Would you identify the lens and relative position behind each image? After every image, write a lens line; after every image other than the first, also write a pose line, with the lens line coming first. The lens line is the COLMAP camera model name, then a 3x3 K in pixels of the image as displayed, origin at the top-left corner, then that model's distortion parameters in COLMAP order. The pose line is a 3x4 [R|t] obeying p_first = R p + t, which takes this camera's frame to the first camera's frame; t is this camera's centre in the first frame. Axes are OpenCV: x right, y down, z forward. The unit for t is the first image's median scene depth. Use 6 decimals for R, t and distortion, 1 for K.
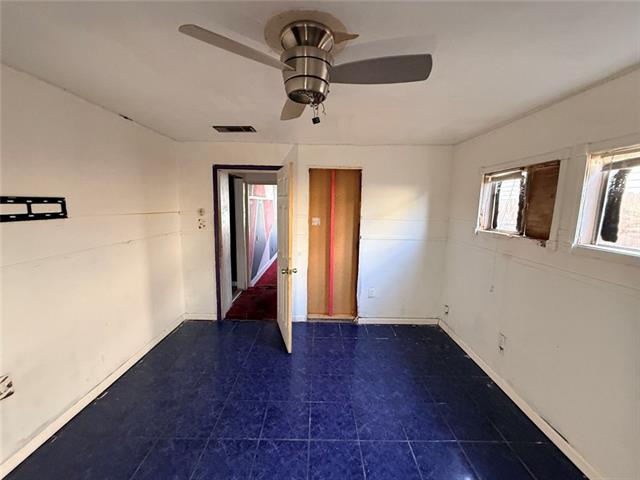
lens RADIAL K [[258.7, 0, 320.0], [0, 258.7, 240.0], [0, 0, 1]] dist [-0.001301, -0.000317]
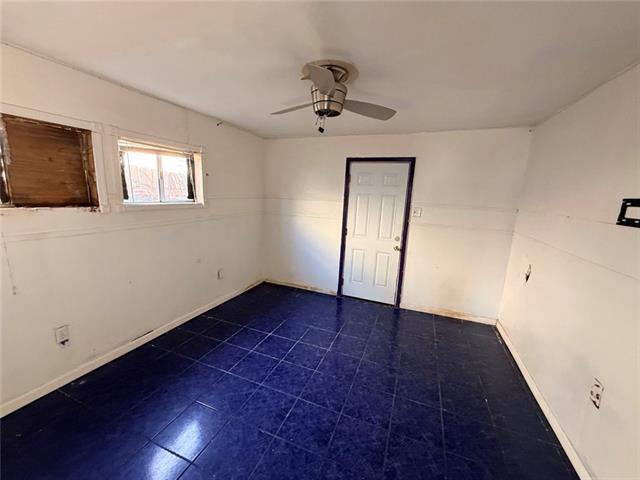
lens RADIAL K [[258.7, 0, 320.0], [0, 258.7, 240.0], [0, 0, 1]] dist [-0.001301, -0.000317]
pose [[-0.925628, -0.133118, 0.354249, -0.419342], [-0.015270, 0.948466, 0.316512, -0.226613], [-0.378126, 0.287563, -0.879959, 1.694198]]
